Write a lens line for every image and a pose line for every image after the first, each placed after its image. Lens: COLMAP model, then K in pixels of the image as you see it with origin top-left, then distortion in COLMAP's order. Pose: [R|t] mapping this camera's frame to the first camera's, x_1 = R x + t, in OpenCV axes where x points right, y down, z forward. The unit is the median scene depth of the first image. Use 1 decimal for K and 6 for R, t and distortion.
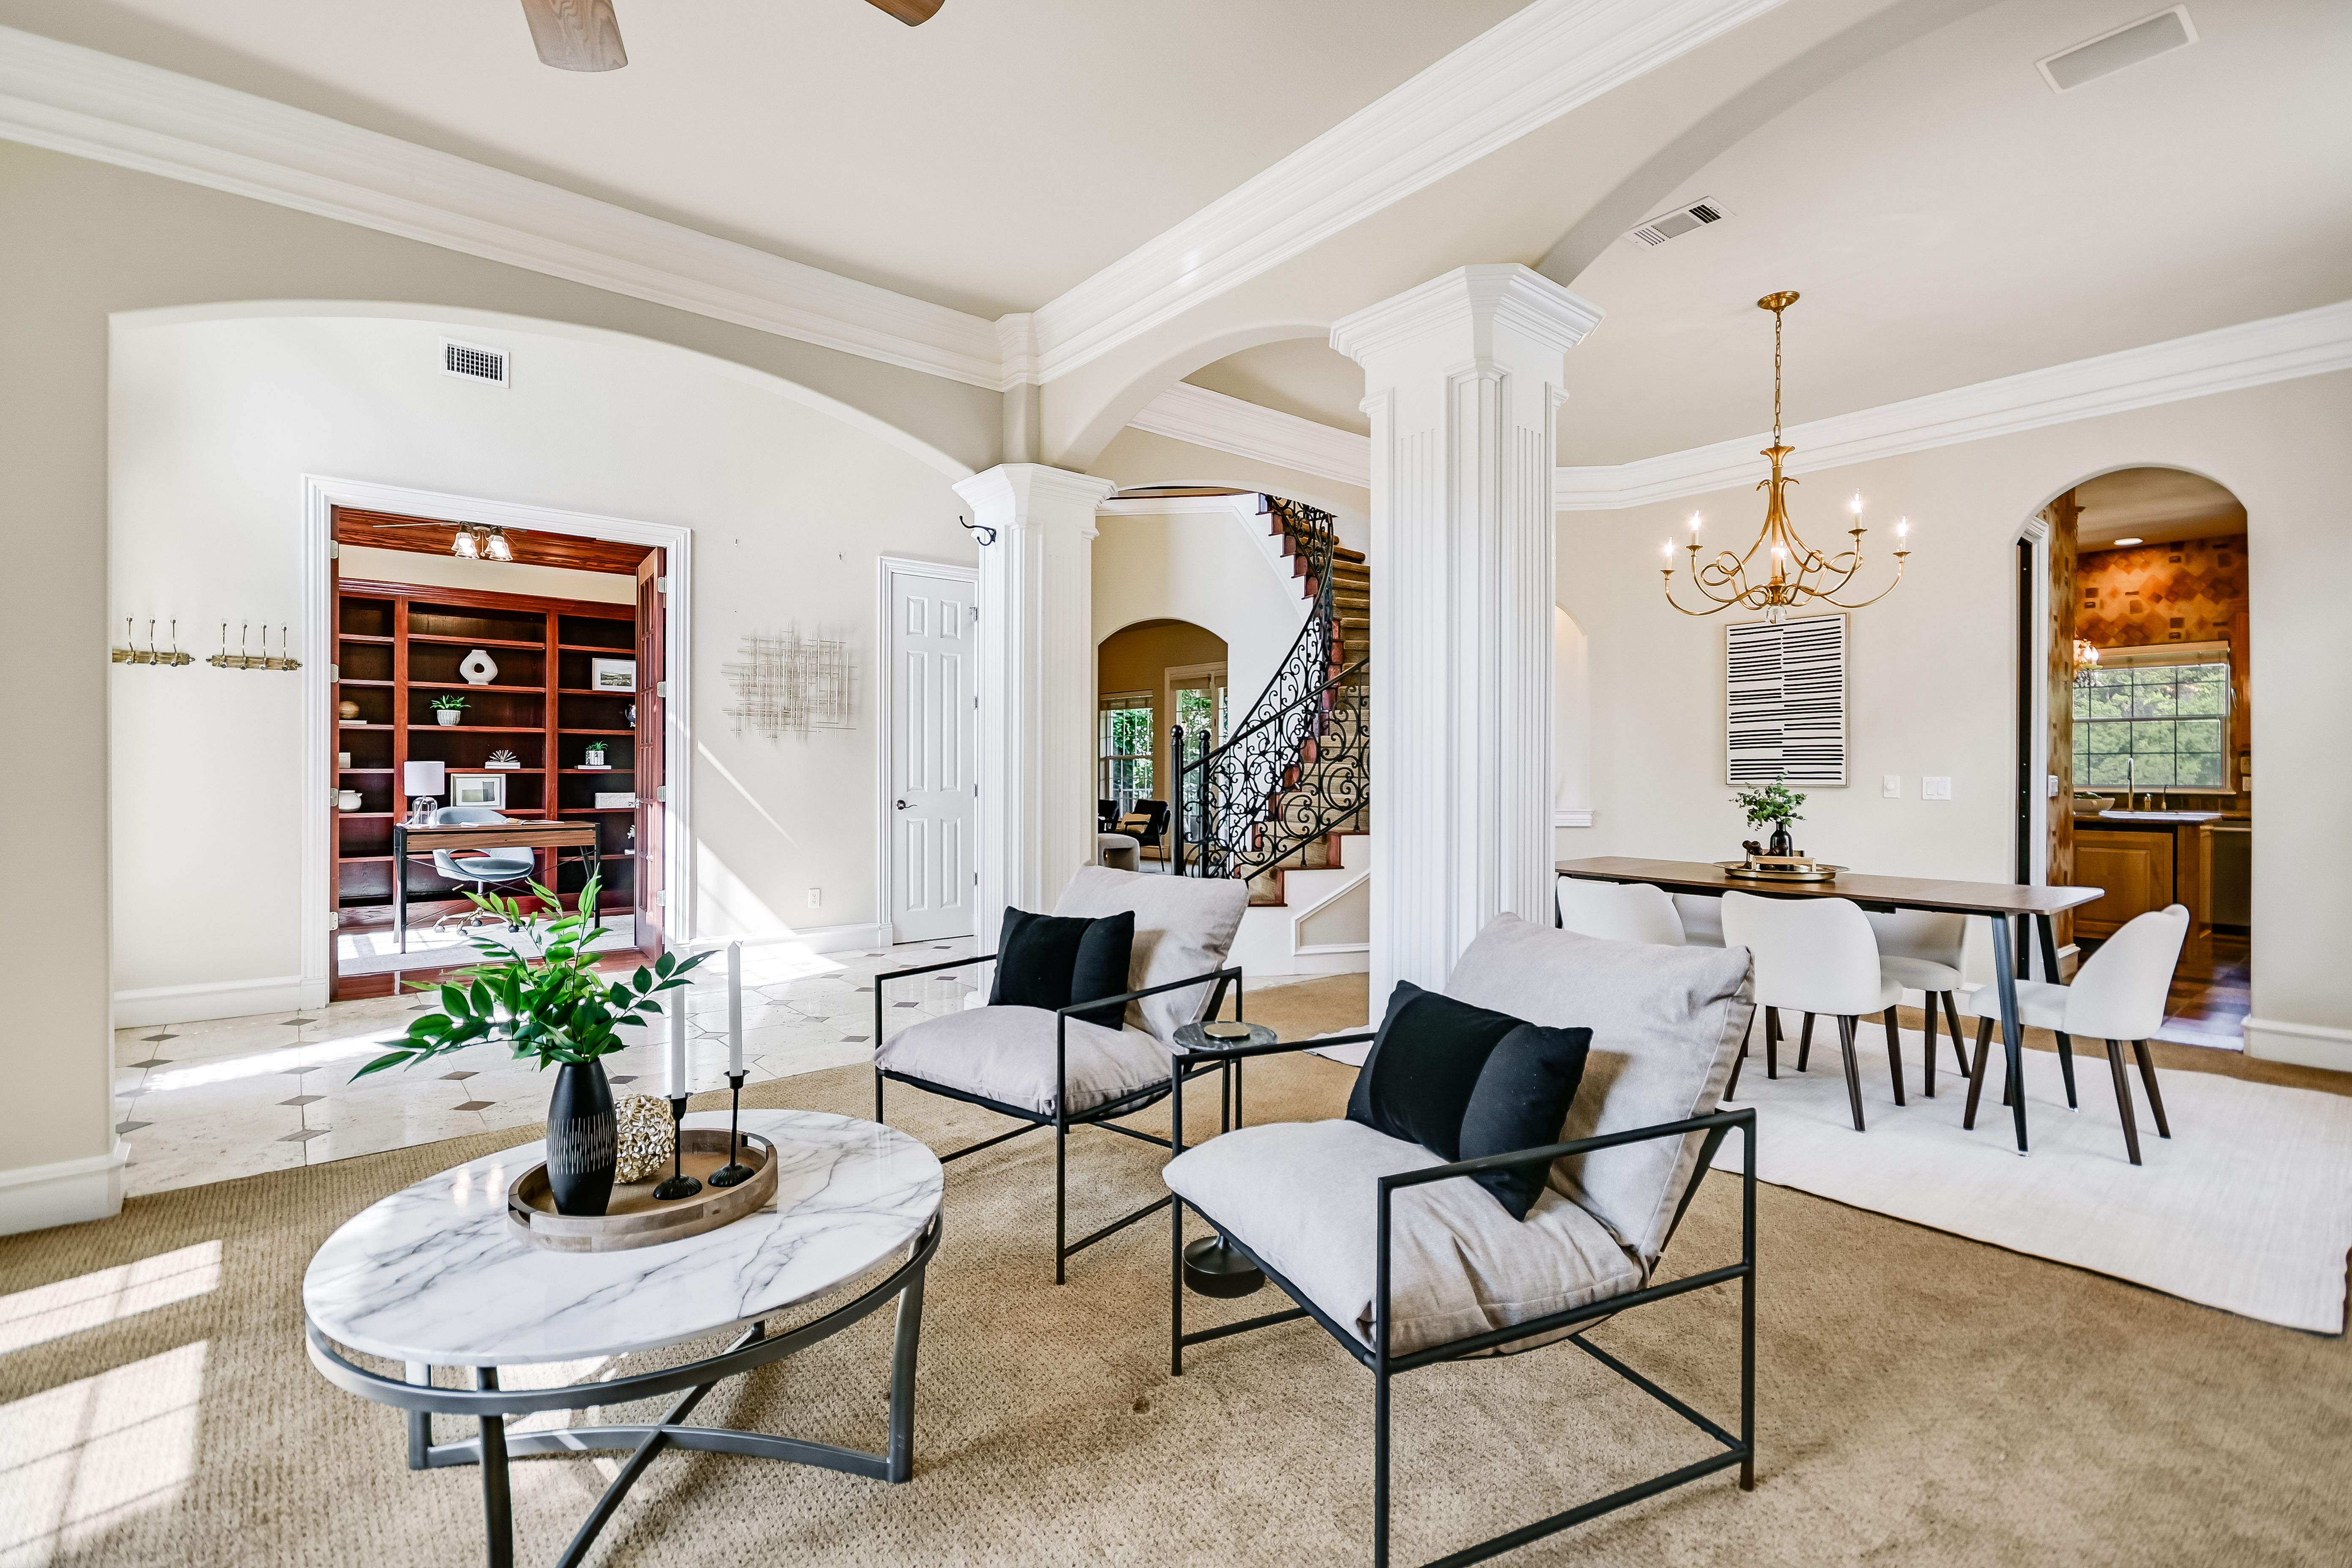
lens RADIAL K [[1072.6, 0, 1180.6], [0, 1072.6, 782.3], [0, 0, 1]] dist [-0.000271, -0.000153]
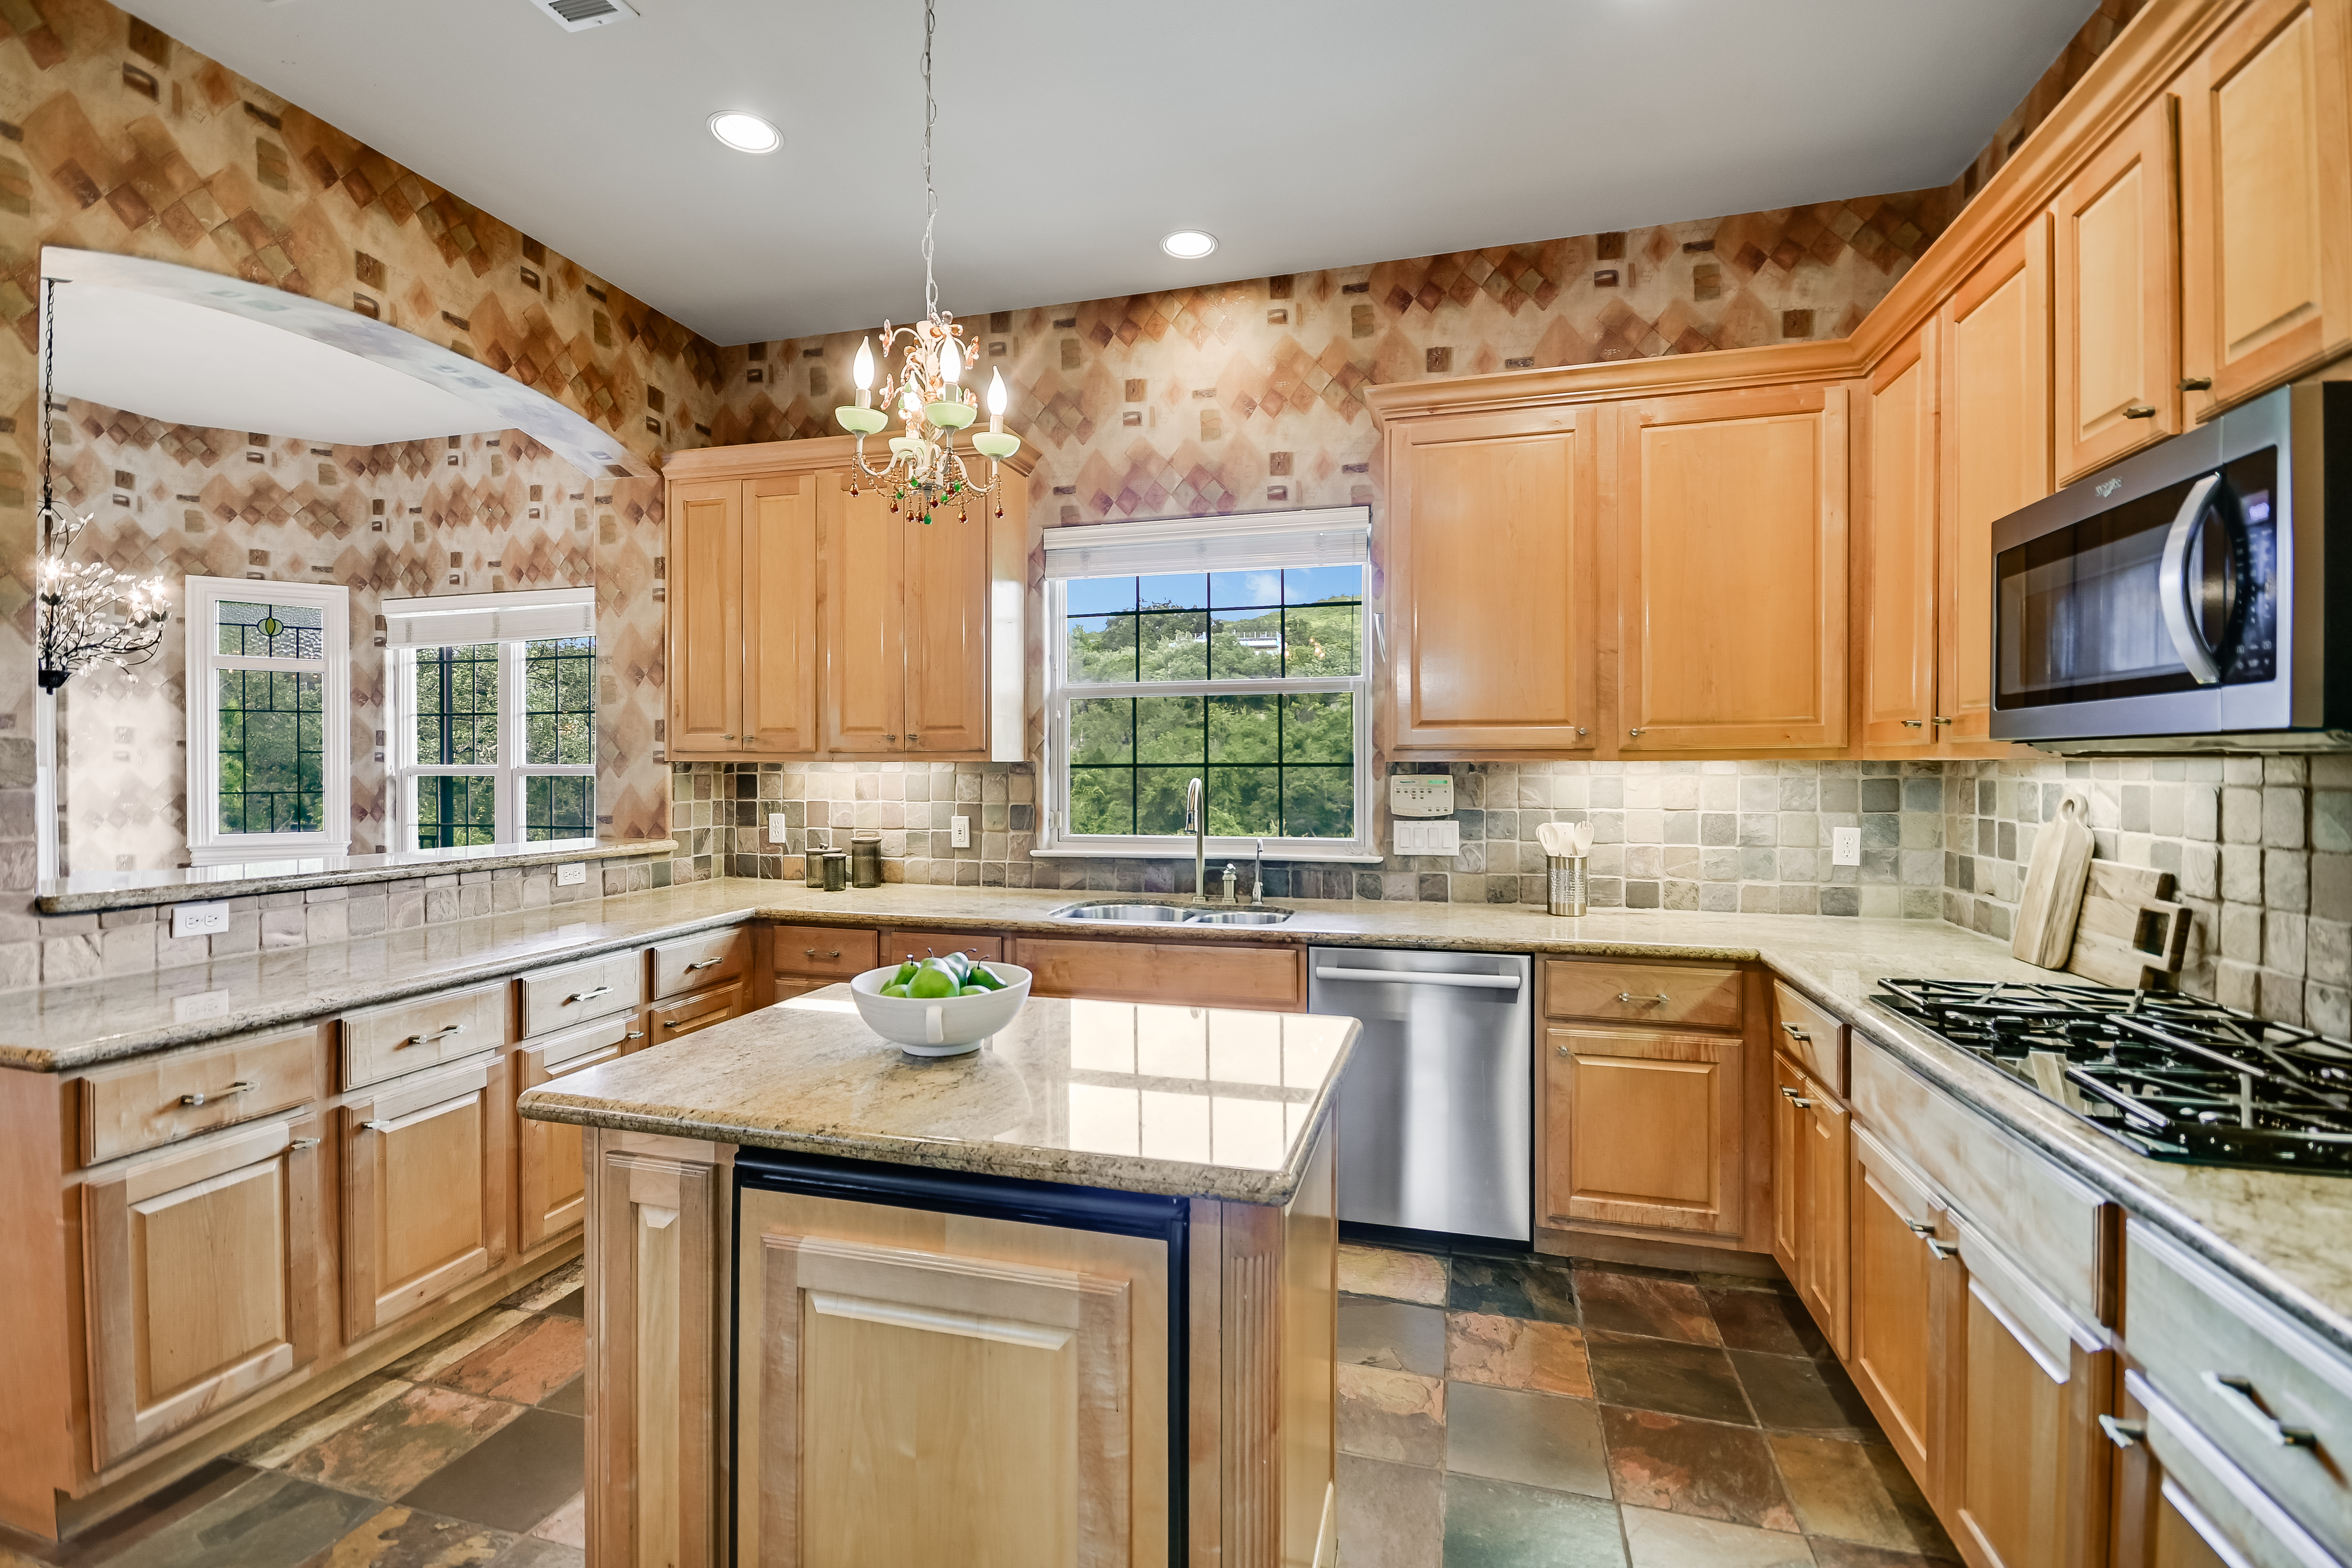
lens RADIAL K [[1026.0, 0, 1180.2], [0, 1026.0, 778.9], [0, 0, 1]] dist [-0.000225, -0.000009]
pose [[0.822857, -0.001785, 0.568245, 0.662207], [0.000892, 0.999998, 0.001850, -0.023947], [-0.568247, -0.001016, 0.822857, 0.684955]]
